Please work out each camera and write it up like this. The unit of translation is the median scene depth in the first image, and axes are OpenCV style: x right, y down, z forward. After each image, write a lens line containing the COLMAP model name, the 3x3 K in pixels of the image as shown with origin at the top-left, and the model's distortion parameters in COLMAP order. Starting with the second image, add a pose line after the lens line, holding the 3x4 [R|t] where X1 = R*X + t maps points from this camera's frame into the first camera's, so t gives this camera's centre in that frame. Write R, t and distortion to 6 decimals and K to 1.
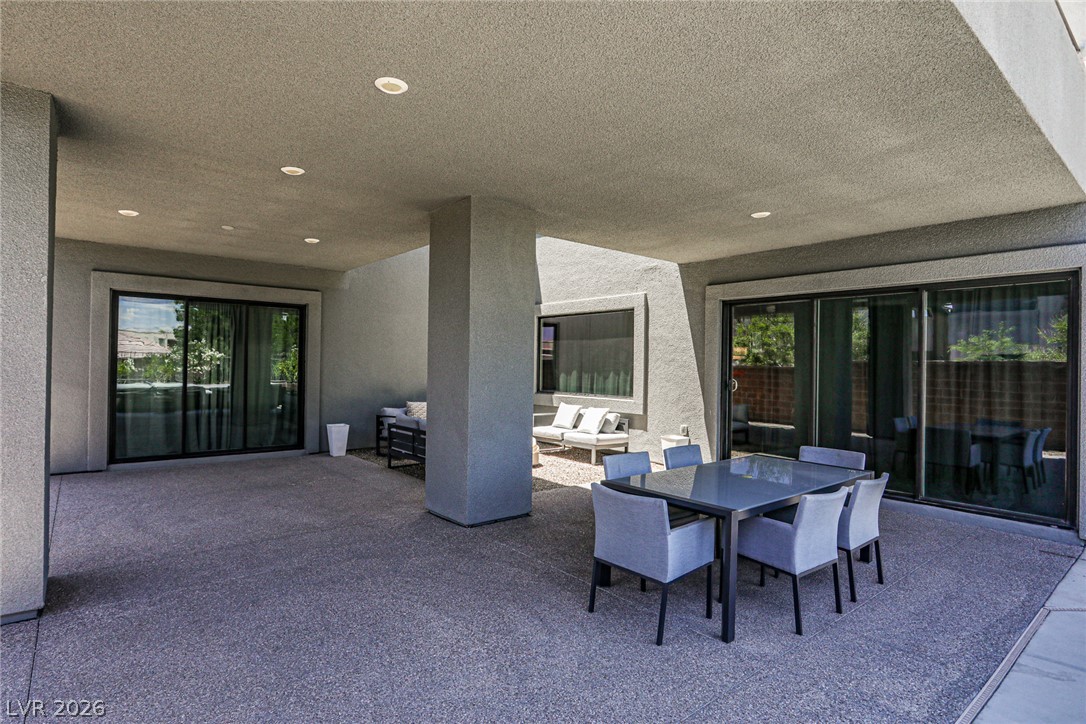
lens RADIAL K [[537.8, 0, 535.9], [0, 537.8, 361.3], [0, 0, 1]] dist [-0.000421, 0.000180]
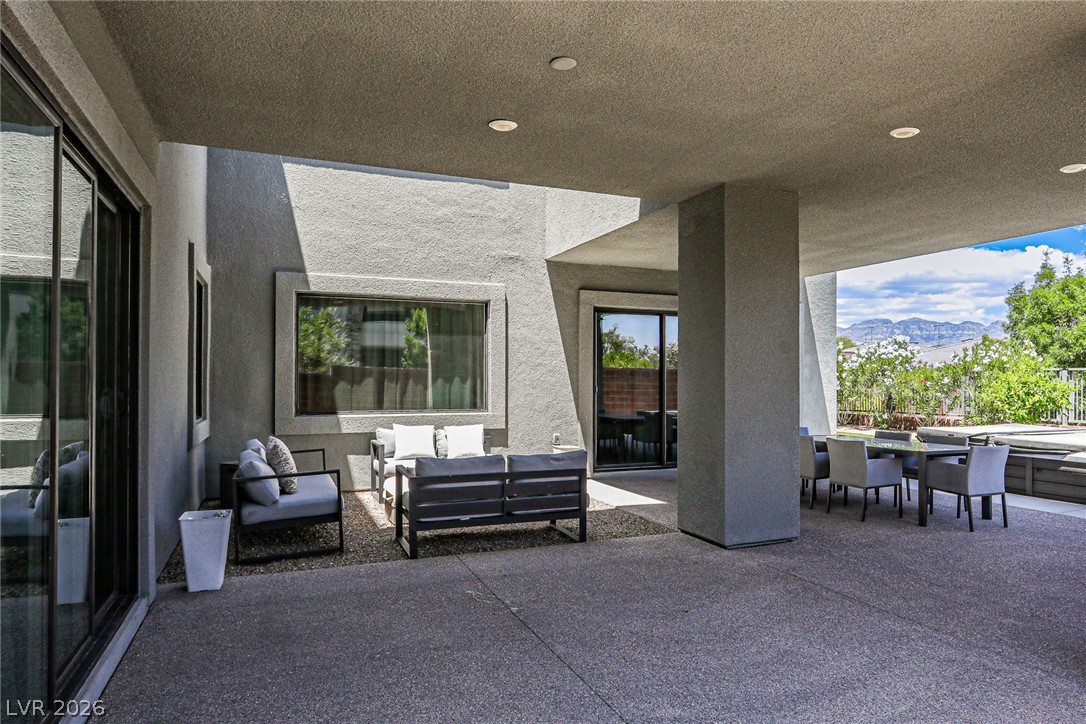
lens RADIAL K [[692.0, 0, 542.3], [0, 692.0, 368.3], [0, 0, 1]] dist [-0.004688, 0.000170]
pose [[0.302567, 0.003871, 0.953120, -0.810343], [-0.004567, 0.999986, -0.002611, 0.006605], [-0.953117, -0.003563, 0.302581, 0.601337]]
